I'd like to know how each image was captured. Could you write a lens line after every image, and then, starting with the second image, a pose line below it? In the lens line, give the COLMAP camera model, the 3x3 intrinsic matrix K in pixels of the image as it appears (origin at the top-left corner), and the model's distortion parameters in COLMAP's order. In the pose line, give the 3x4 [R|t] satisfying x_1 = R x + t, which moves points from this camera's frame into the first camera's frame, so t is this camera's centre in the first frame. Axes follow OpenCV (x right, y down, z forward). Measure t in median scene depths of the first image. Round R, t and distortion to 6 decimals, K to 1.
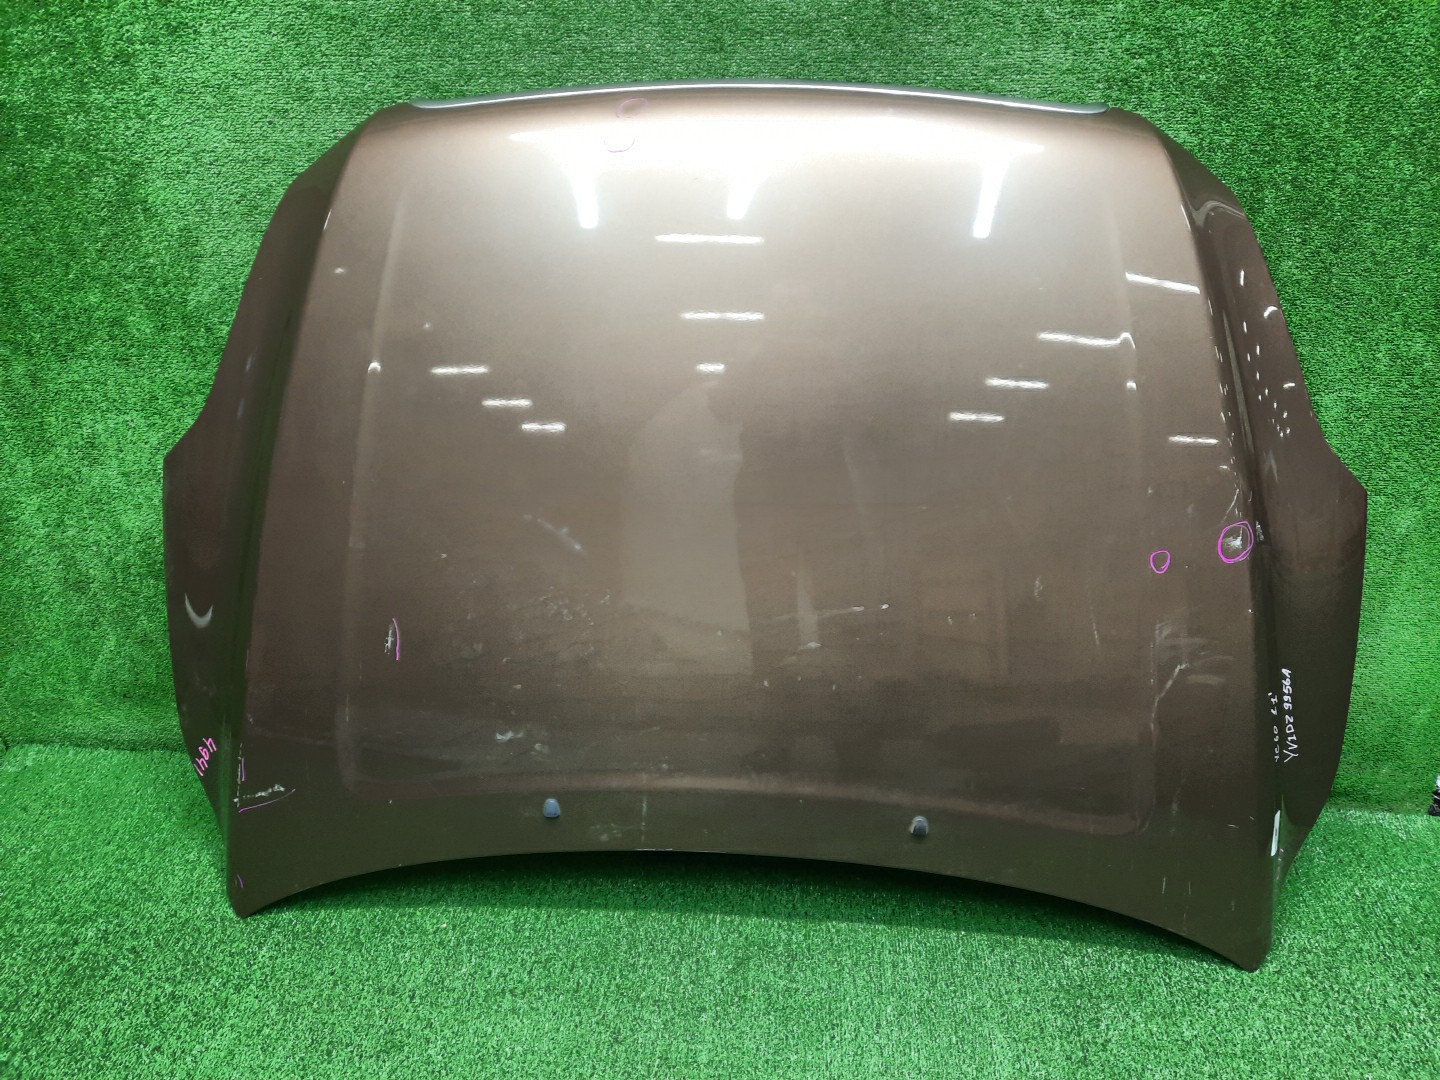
lens RADIAL K [[1055.5, 0, 713.0], [0, 1055.5, 533.1], [0, 0, 1]] dist [0.023095, -0.025656]
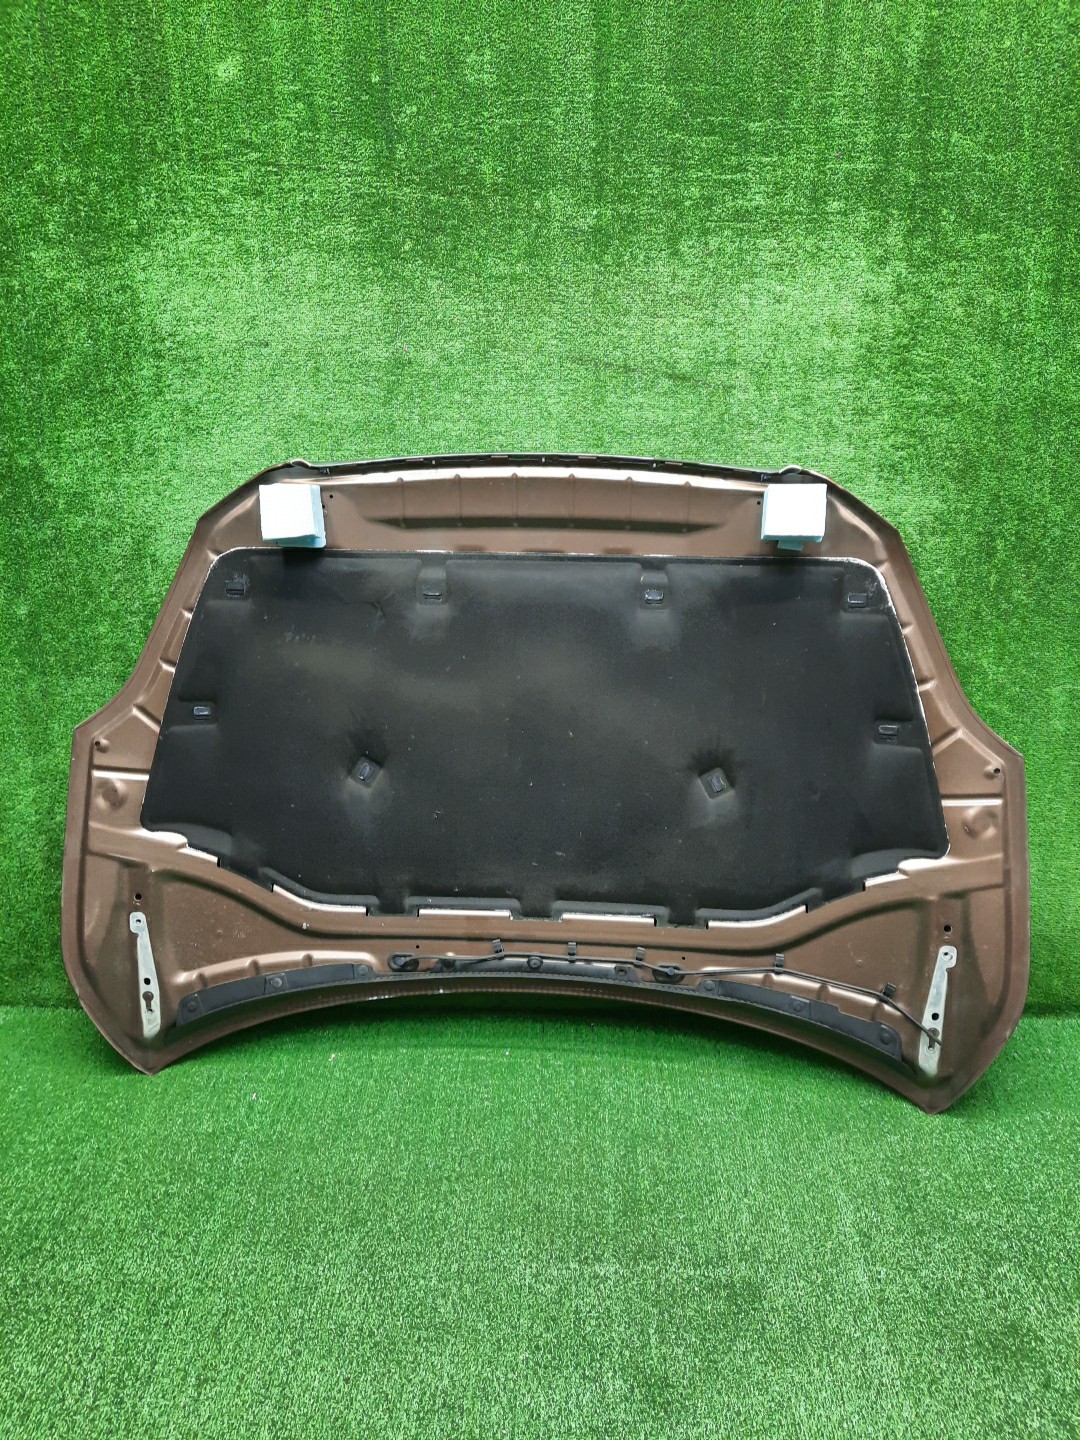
lens RADIAL K [[1055.5, 0, 543.3], [0, 1055.5, 721.1], [0, 0, 1]] dist [0.023095, -0.025656]
pose [[0.998647, -0.018351, 0.048662, -0.131621], [0.024047, 0.992581, -0.119187, 0.056318], [-0.046114, 0.120196, 0.991679, -0.292285]]
